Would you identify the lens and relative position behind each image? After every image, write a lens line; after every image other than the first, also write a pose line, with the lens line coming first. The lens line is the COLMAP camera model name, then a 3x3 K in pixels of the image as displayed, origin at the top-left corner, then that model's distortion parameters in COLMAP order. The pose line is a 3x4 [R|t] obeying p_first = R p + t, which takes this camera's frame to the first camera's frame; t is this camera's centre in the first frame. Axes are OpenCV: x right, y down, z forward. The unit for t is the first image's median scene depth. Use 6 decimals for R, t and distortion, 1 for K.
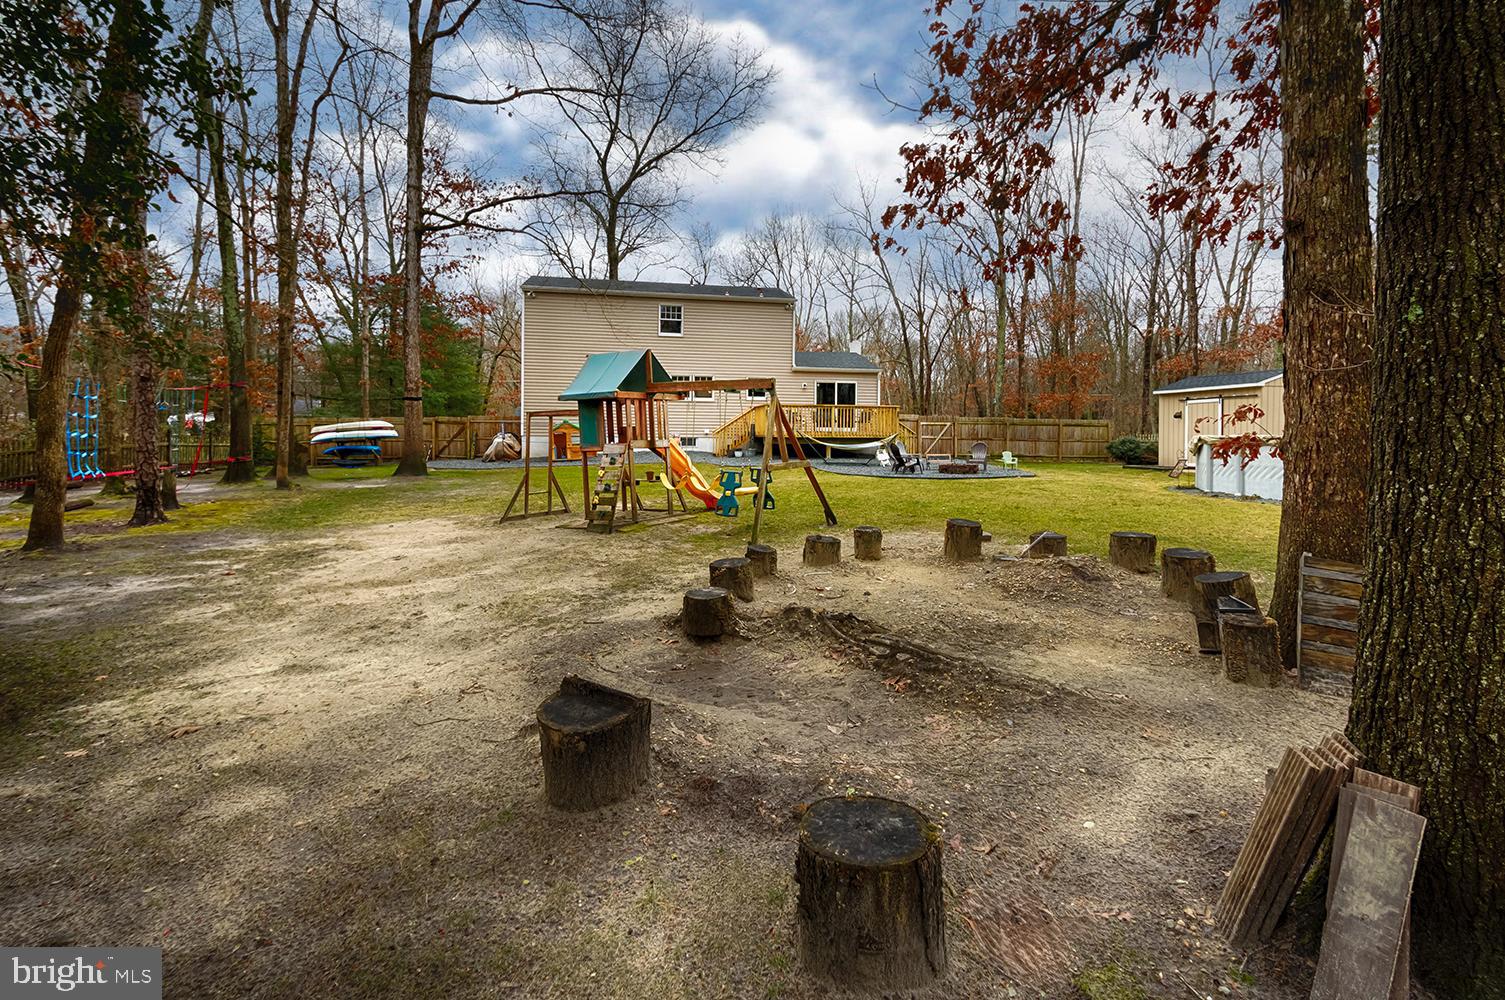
lens RADIAL K [[721.5, 0, 749.8], [0, 721.5, 504.8], [0, 0, 1]] dist [0.020990, 0.000596]
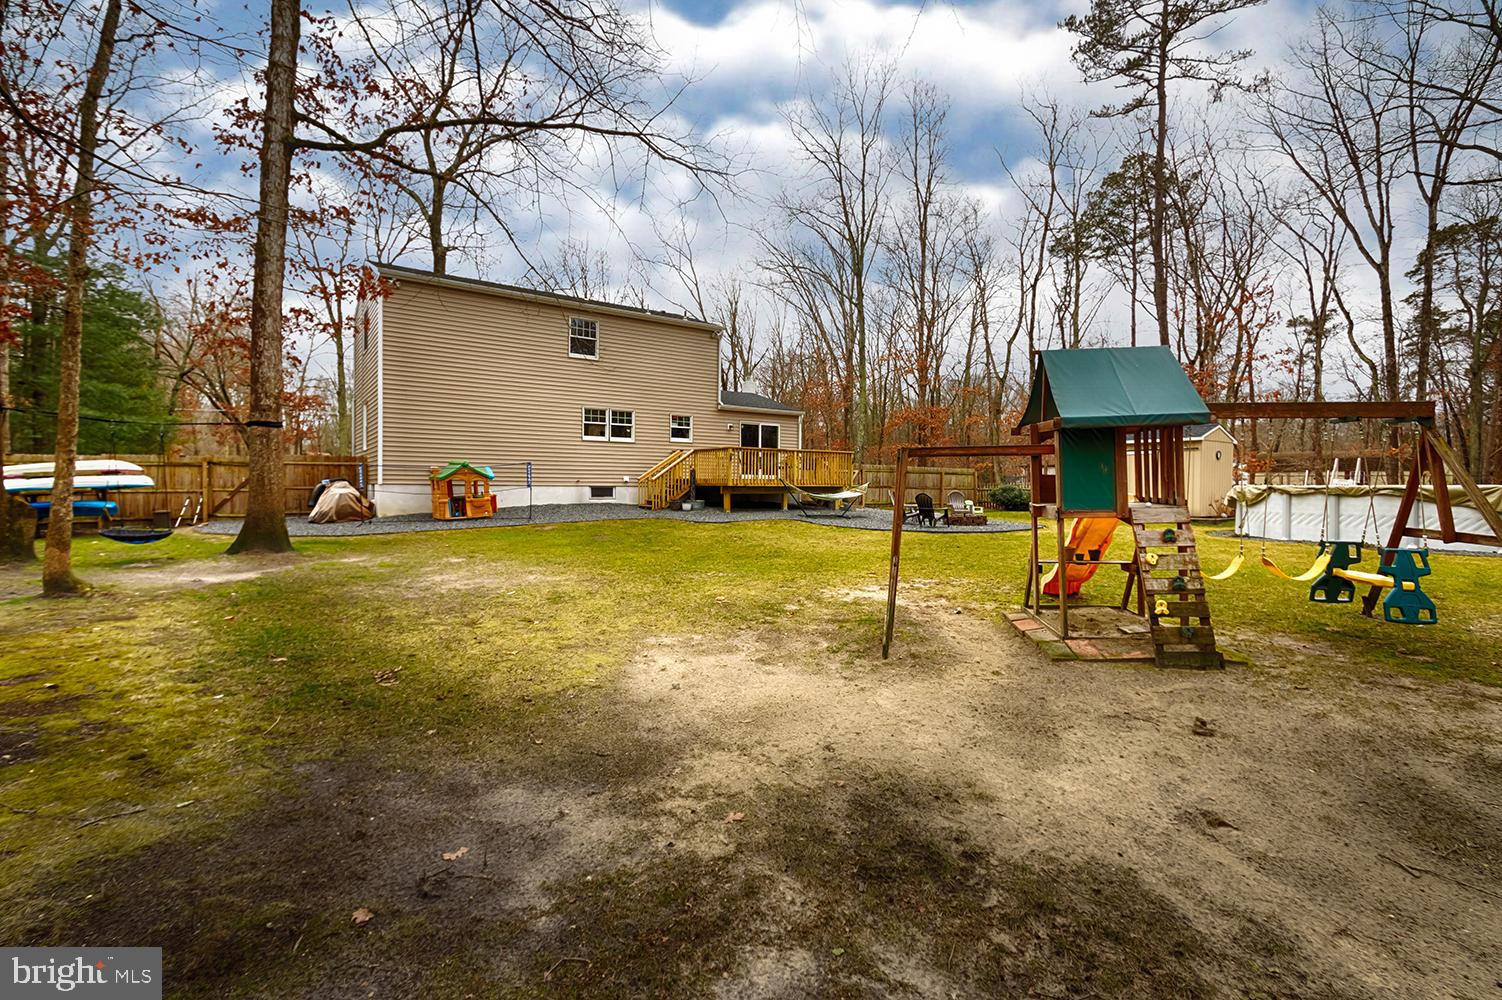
lens RADIAL K [[720.1, 0, 748.3], [0, 720.1, 504.8], [0, 0, 1]] dist [0.020990, 0.000596]
pose [[0.913695, -0.012424, 0.406210, -0.256500], [0.037923, 0.997778, -0.054784, -0.022972], [-0.404626, 0.065461, 0.912136, 0.210902]]
